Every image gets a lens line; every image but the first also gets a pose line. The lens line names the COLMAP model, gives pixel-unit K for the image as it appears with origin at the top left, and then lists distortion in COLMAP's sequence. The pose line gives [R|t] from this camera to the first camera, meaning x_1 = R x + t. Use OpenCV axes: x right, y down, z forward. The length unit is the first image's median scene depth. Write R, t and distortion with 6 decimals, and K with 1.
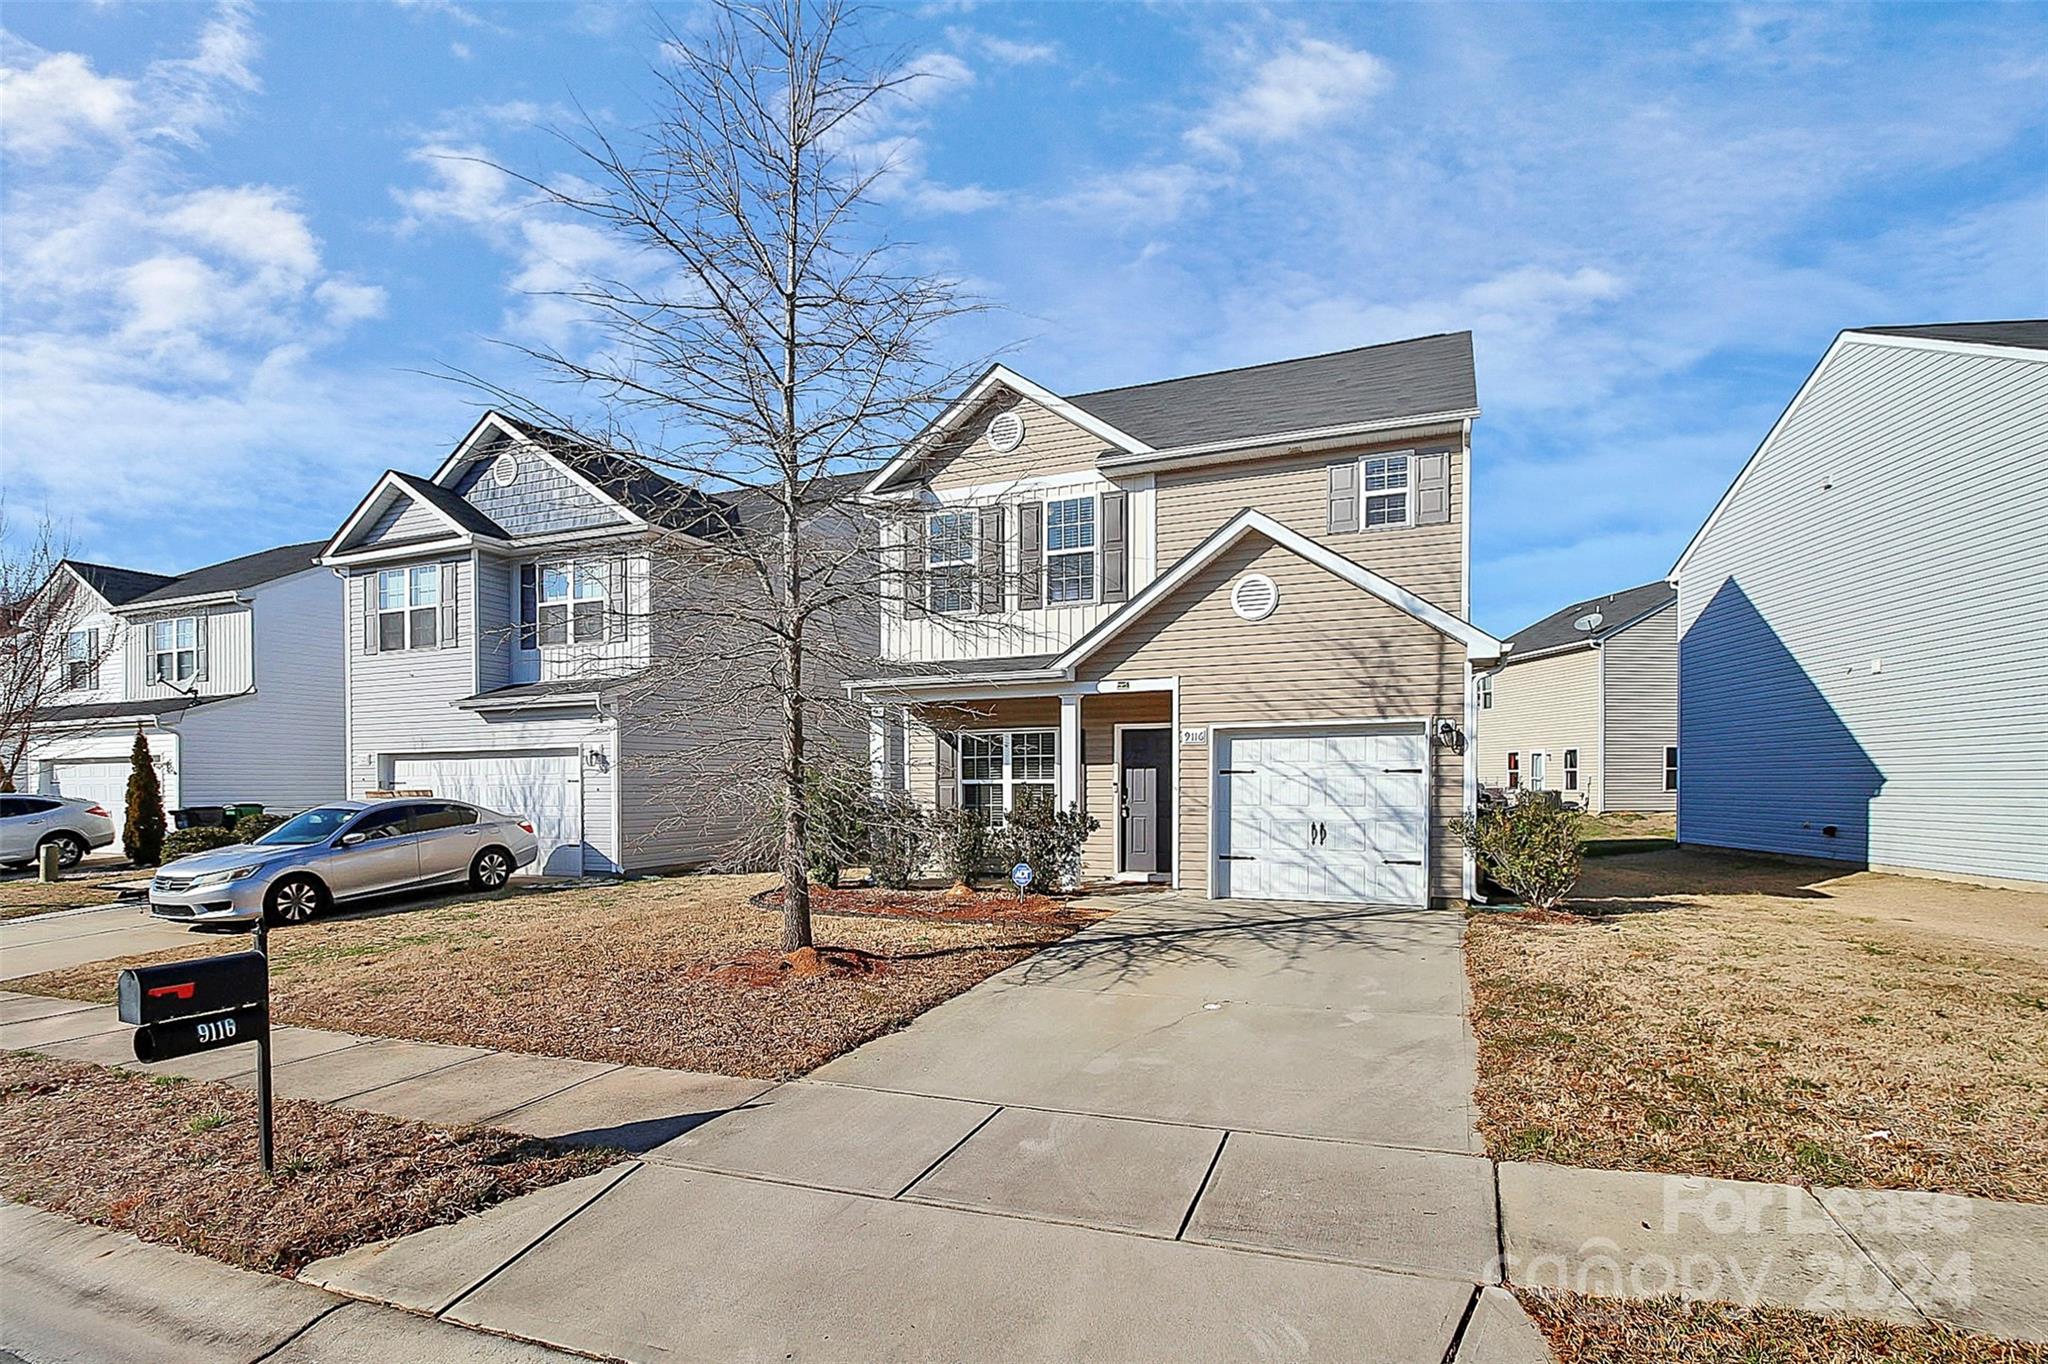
lens RADIAL K [[986.3, 0, 1020.1], [0, 986.3, 820.8], [0, 0, 1]] dist [-0.003796, -0.000382]
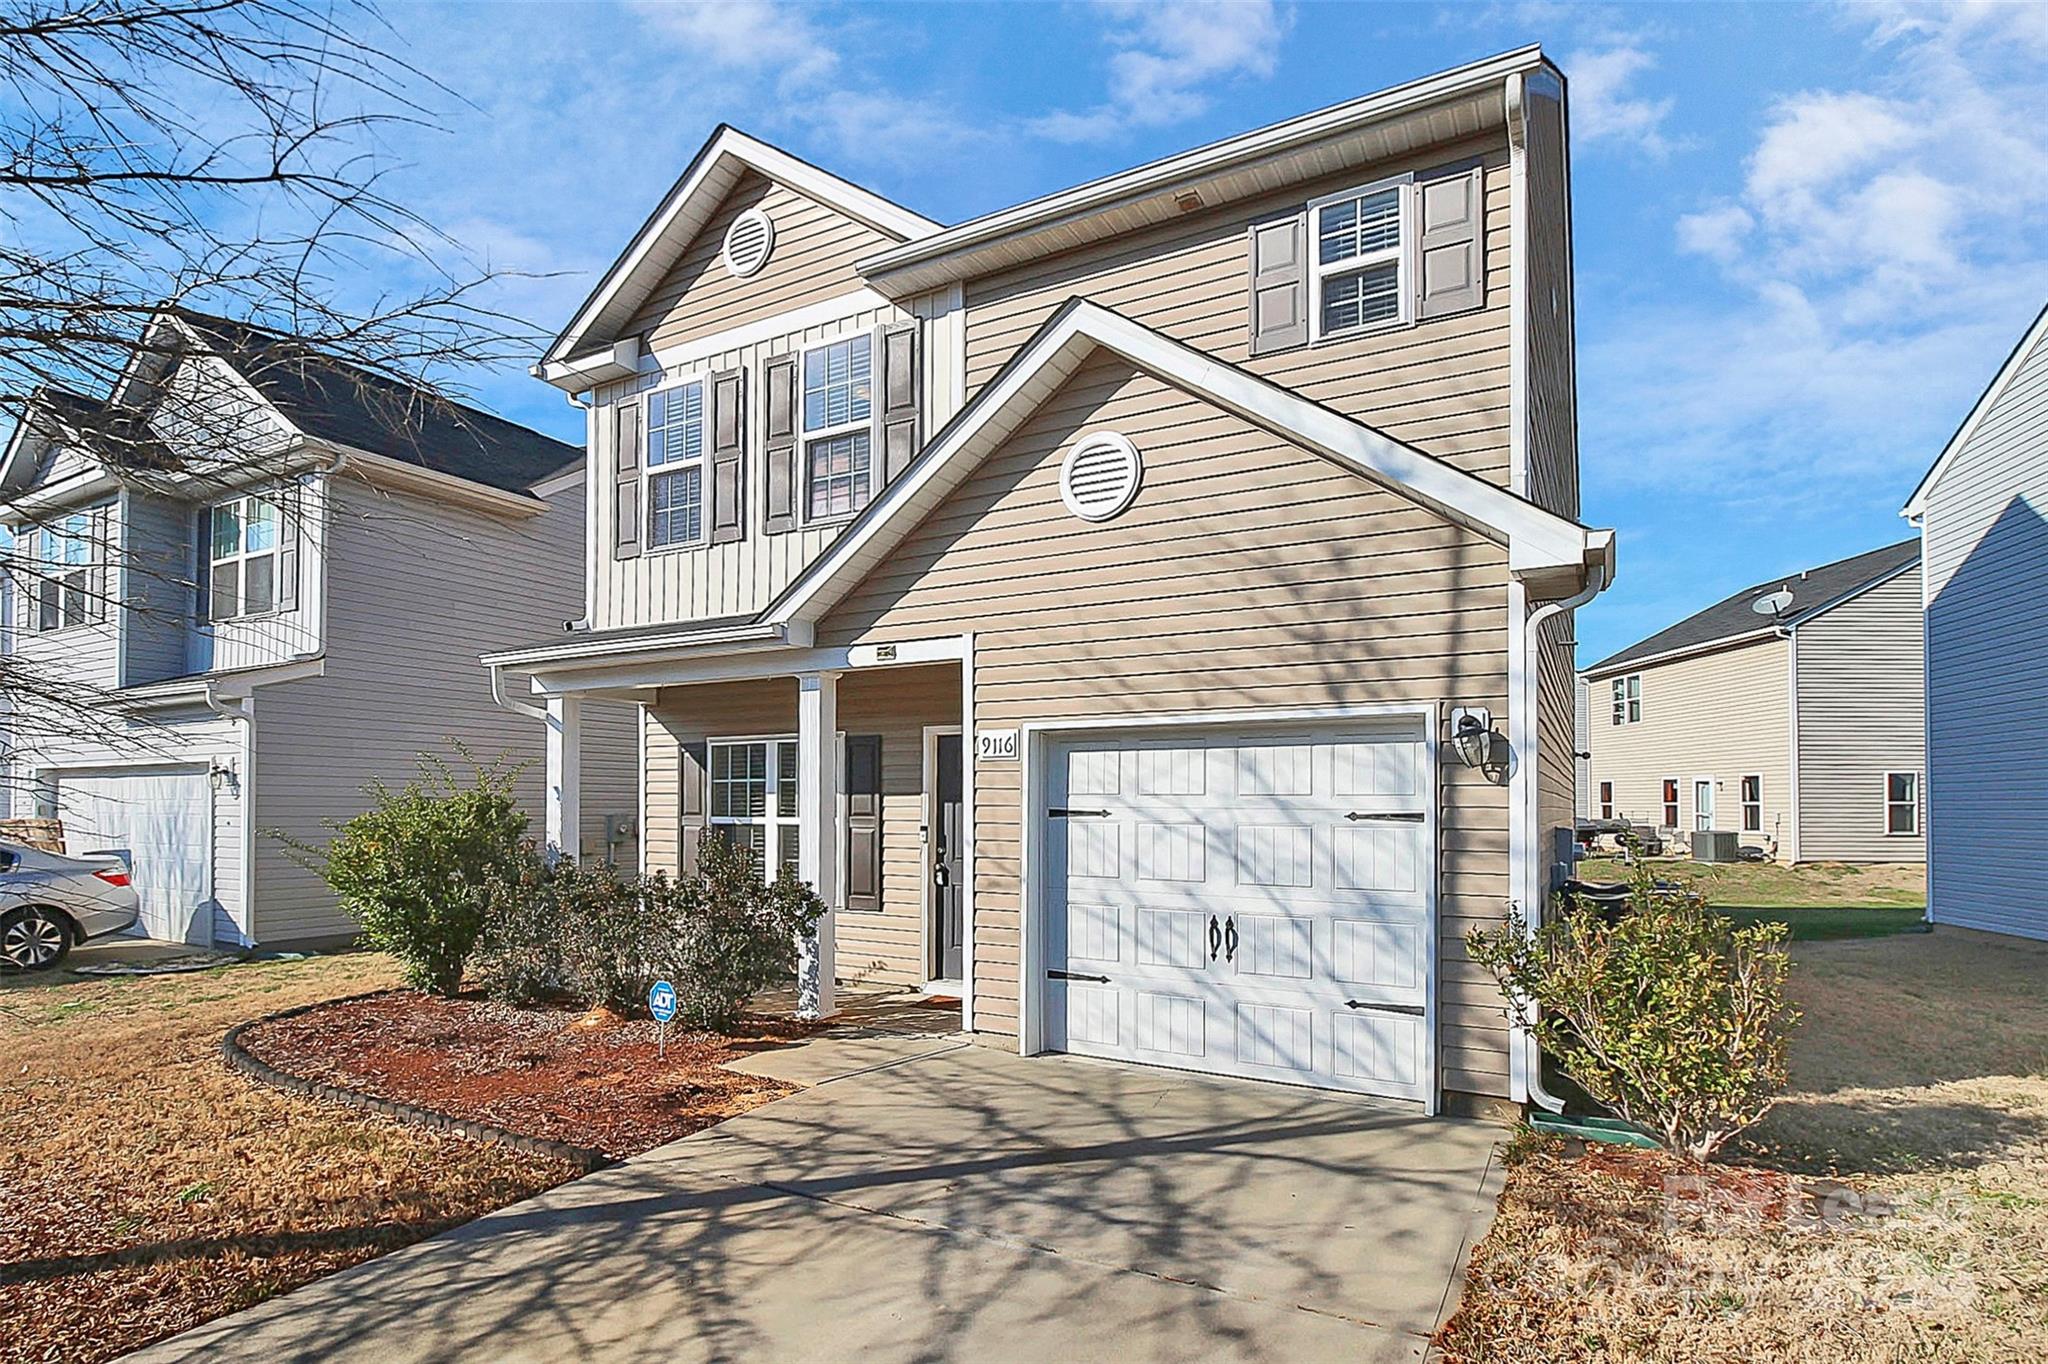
lens RADIAL K [[1040.7, 0, 1018.9], [0, 1040.7, 805.9], [0, 0, 1]] dist [0.003090, -0.020091]
pose [[0.994521, 0.010548, -0.104007, 0.252602], [-0.014609, 0.999157, -0.038365, -0.032439], [0.103515, 0.039674, 0.993836, 0.457358]]
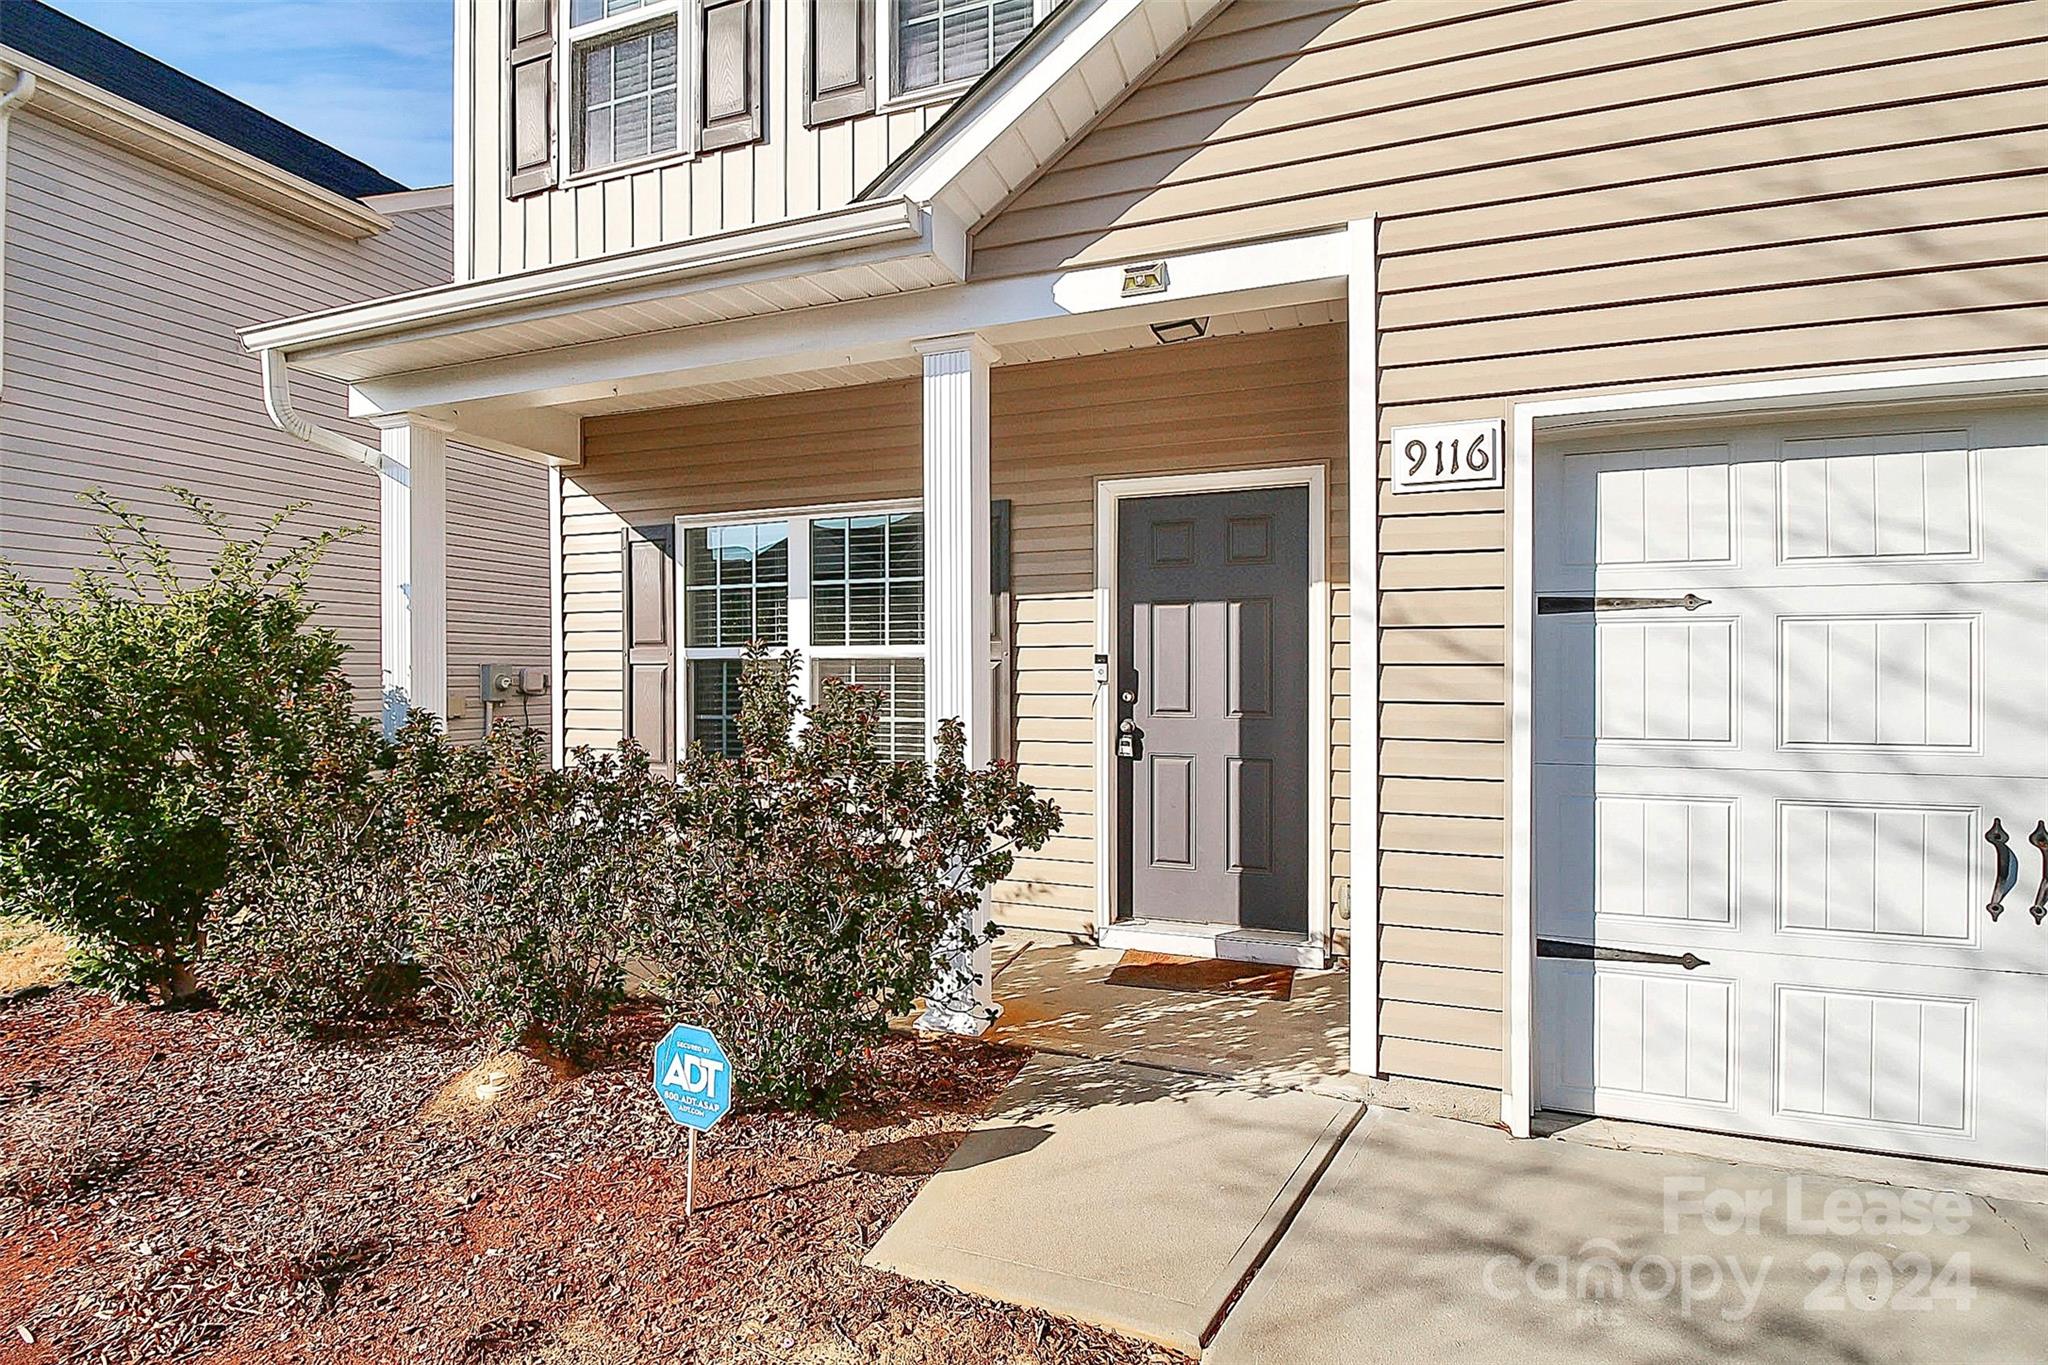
lens RADIAL K [[939.4, 0, 1026.4], [0, 939.4, 669.9], [0, 0, 1]] dist [0.002872, -0.016592]
pose [[0.998279, 0.003412, 0.058536, 0.061748], [-0.001072, 0.999200, -0.039967, -0.024148], [-0.058626, 0.039835, 0.997485, 0.796370]]
